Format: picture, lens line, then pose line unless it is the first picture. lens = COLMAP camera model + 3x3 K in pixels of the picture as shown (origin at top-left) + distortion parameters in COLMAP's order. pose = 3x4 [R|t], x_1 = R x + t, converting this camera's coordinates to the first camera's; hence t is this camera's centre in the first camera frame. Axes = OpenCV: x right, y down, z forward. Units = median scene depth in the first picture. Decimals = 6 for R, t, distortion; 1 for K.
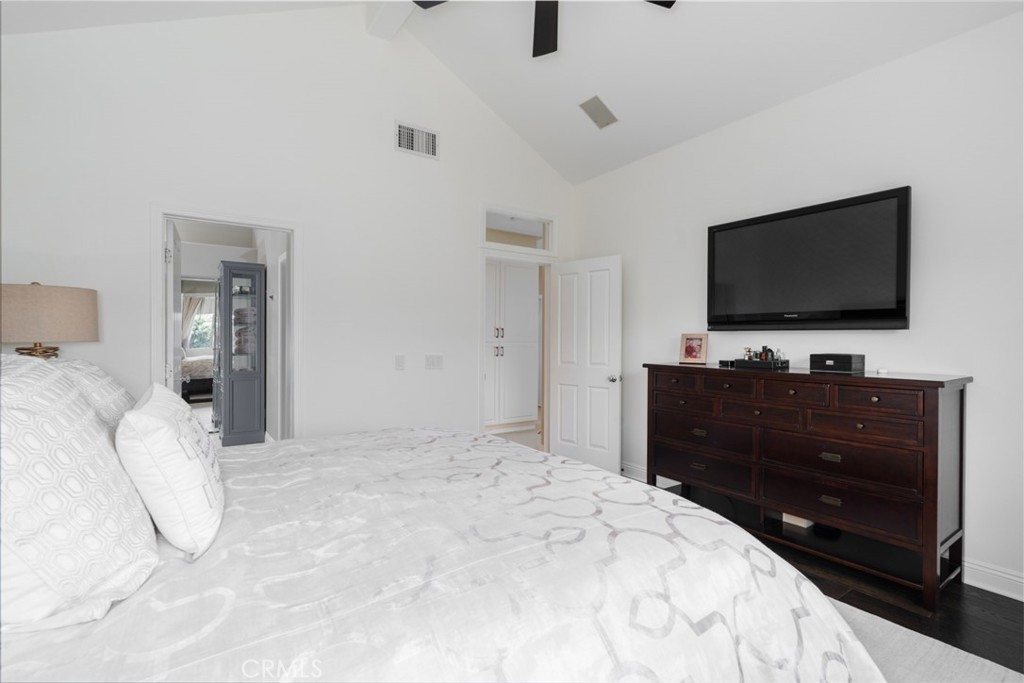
lens RADIAL K [[464.2, 0, 517.8], [0, 464.2, 346.0], [0, 0, 1]] dist [0.000160, -0.000120]
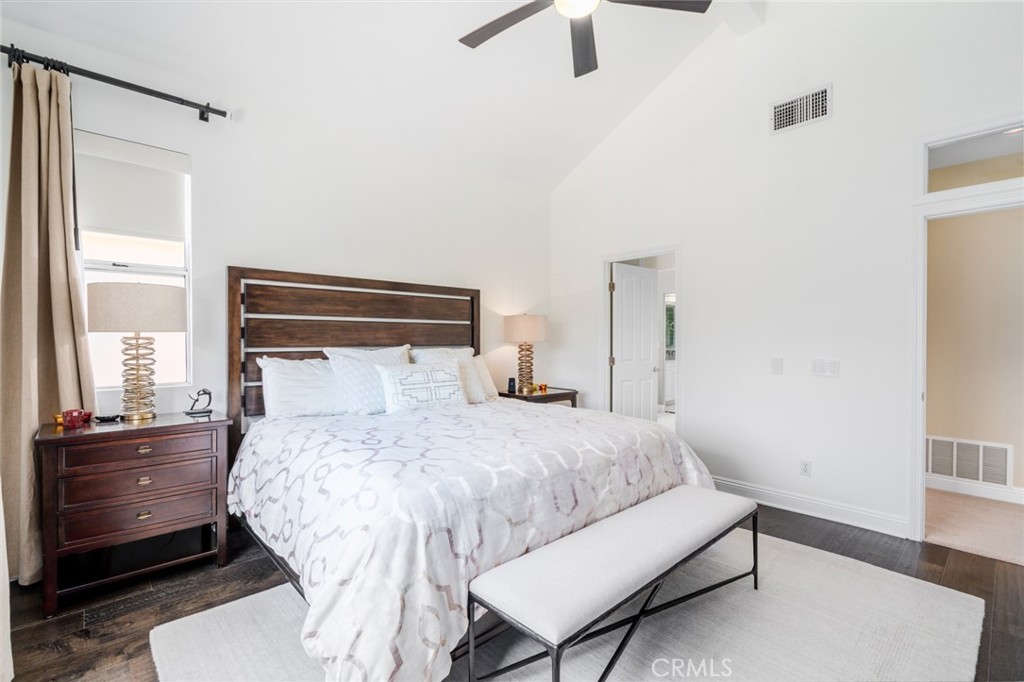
lens RADIAL K [[464.2, 0, 513.8], [0, 464.2, 340.7], [0, 0, 1]] dist [0.000160, -0.000120]
pose [[0.129377, -0.006081, -0.991577, 0.561317], [-0.012081, 0.999897, -0.007708, -0.000826], [0.991522, 0.012976, 0.129290, 0.359368]]
